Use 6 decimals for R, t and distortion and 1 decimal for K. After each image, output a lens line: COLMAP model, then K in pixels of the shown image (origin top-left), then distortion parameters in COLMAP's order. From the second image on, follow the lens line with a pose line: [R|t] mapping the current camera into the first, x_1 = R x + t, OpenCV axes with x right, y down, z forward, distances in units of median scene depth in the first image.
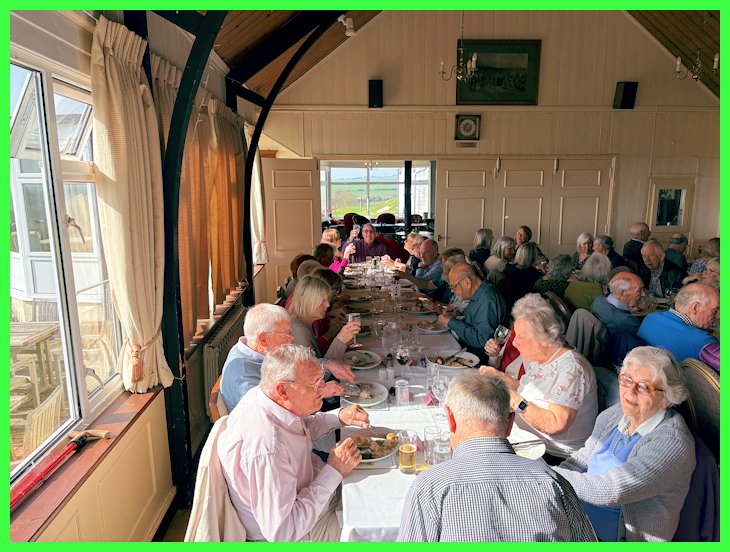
lens RADIAL K [[533.8, 0, 353.1], [0, 533.8, 277.9], [0, 0, 1]] dist [0.034857, -0.032475]
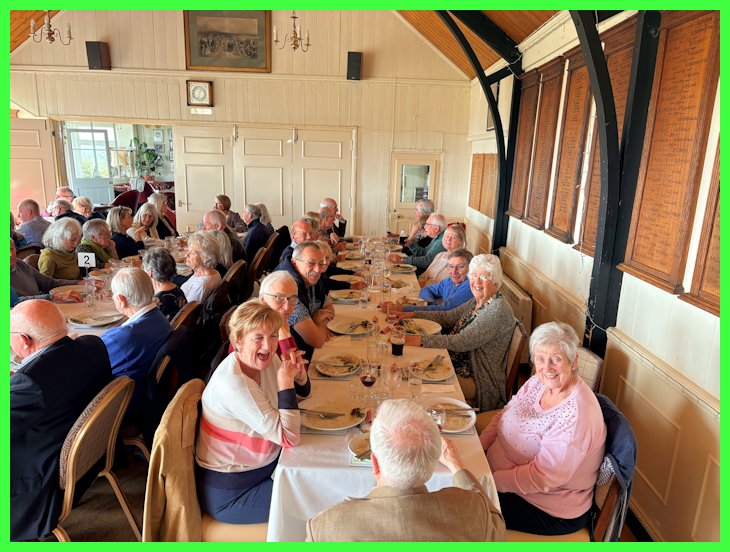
lens RADIAL K [[533.8, 0, 368.7], [0, 533.8, 282.5], [0, 0, 1]] dist [0.034857, -0.032475]
pose [[0.995858, 0.054310, -0.072917, 0.627547], [-0.050438, 0.997270, 0.053925, 0.001544], [0.075646, -0.050024, 0.995879, 0.008722]]
